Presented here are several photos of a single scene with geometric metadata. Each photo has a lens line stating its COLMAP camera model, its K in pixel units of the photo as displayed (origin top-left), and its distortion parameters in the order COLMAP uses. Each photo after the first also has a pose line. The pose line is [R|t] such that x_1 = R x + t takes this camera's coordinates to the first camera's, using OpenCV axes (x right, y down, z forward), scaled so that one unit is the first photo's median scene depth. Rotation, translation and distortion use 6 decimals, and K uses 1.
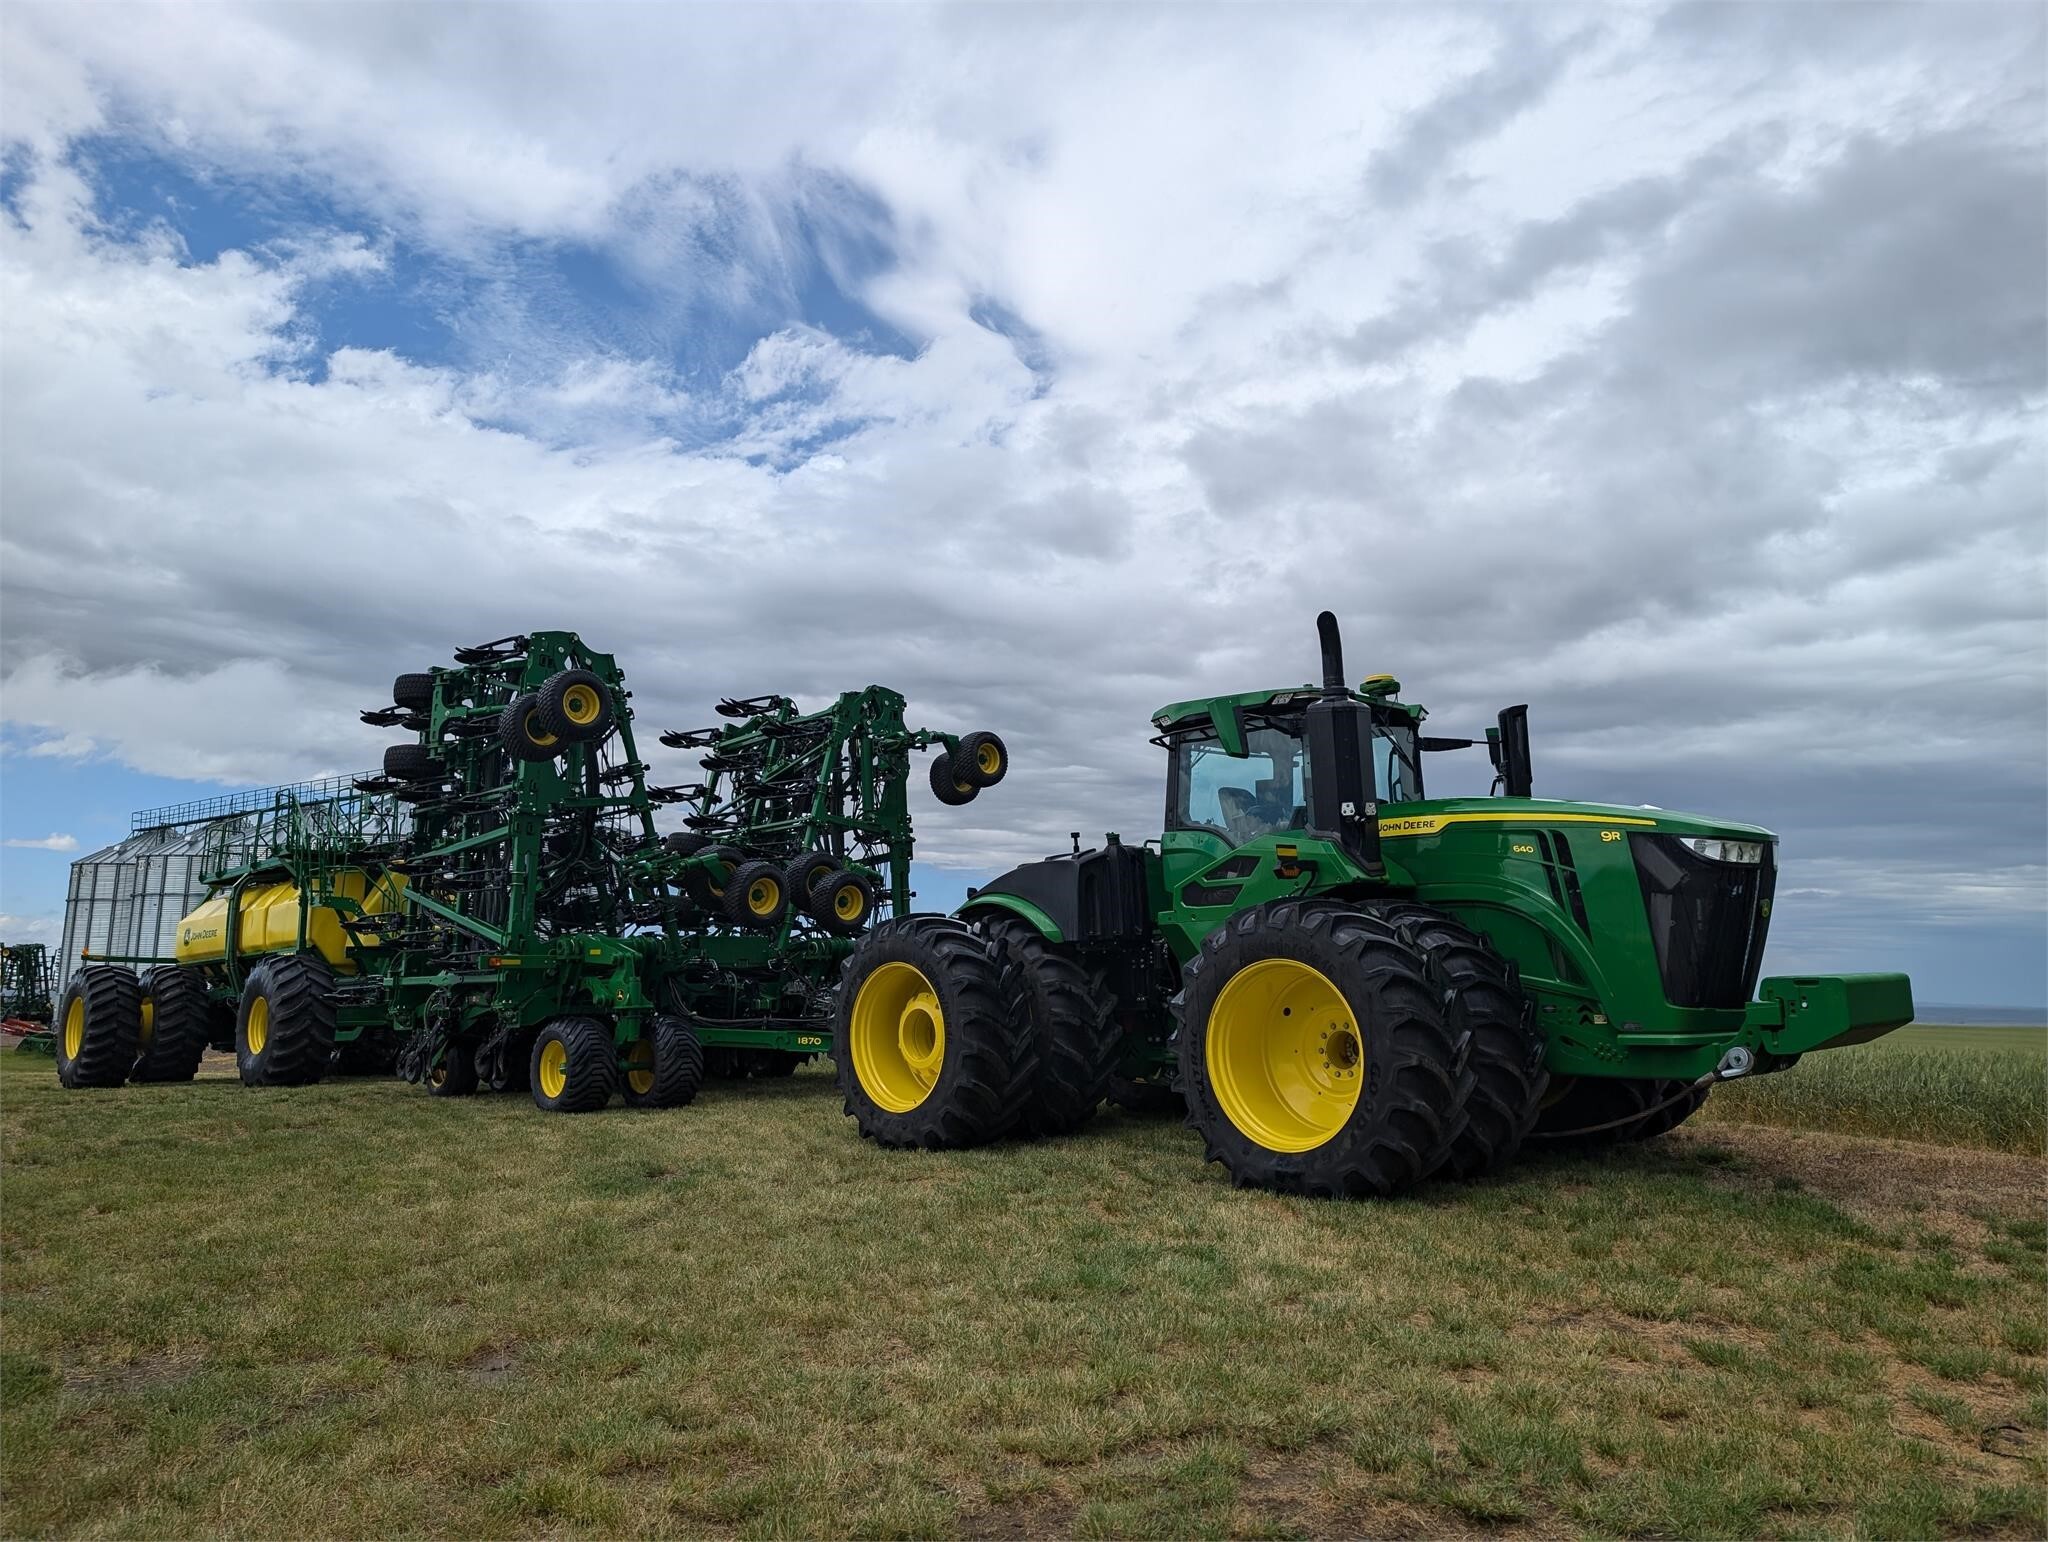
lens RADIAL K [[1475.1, 0, 1059.3], [0, 1475.1, 762.8], [0, 0, 1]] dist [0.059518, -0.068143]
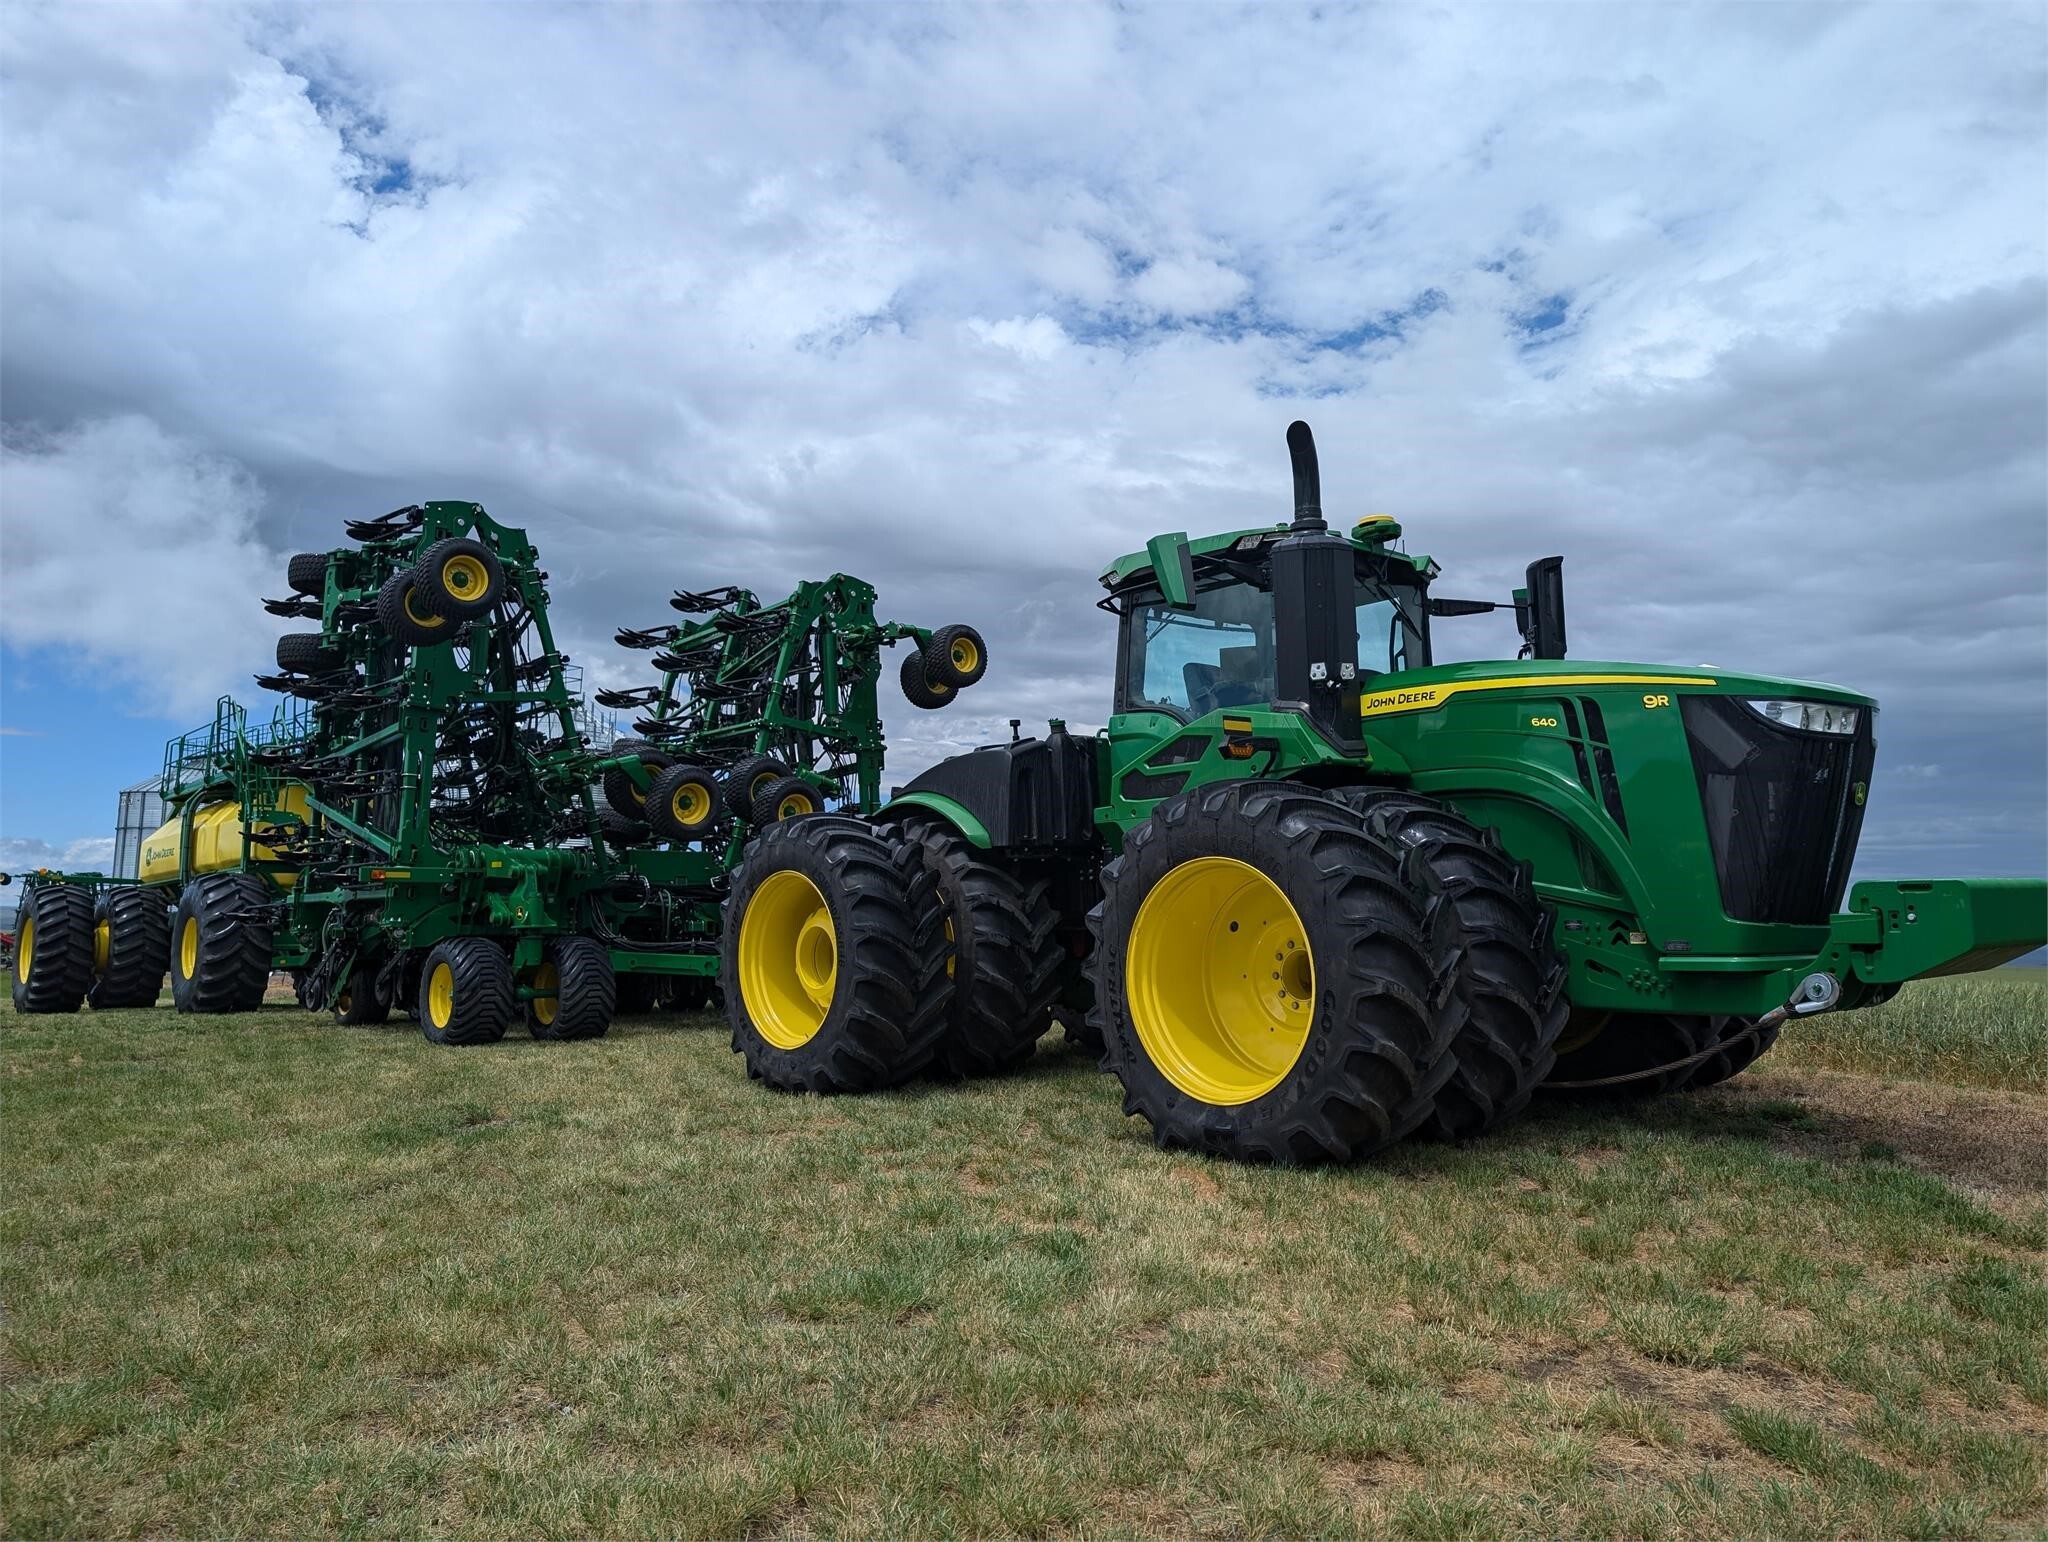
lens RADIAL K [[1510.0, 0, 1055.0], [0, 1510.0, 769.6], [0, 0, 1]] dist [0.062695, -0.072009]
pose [[0.999312, 0.002012, -0.037024, 0.070776], [-0.000146, 0.998732, 0.050349, 0.035403], [0.037078, -0.050309, 0.998045, 0.158799]]
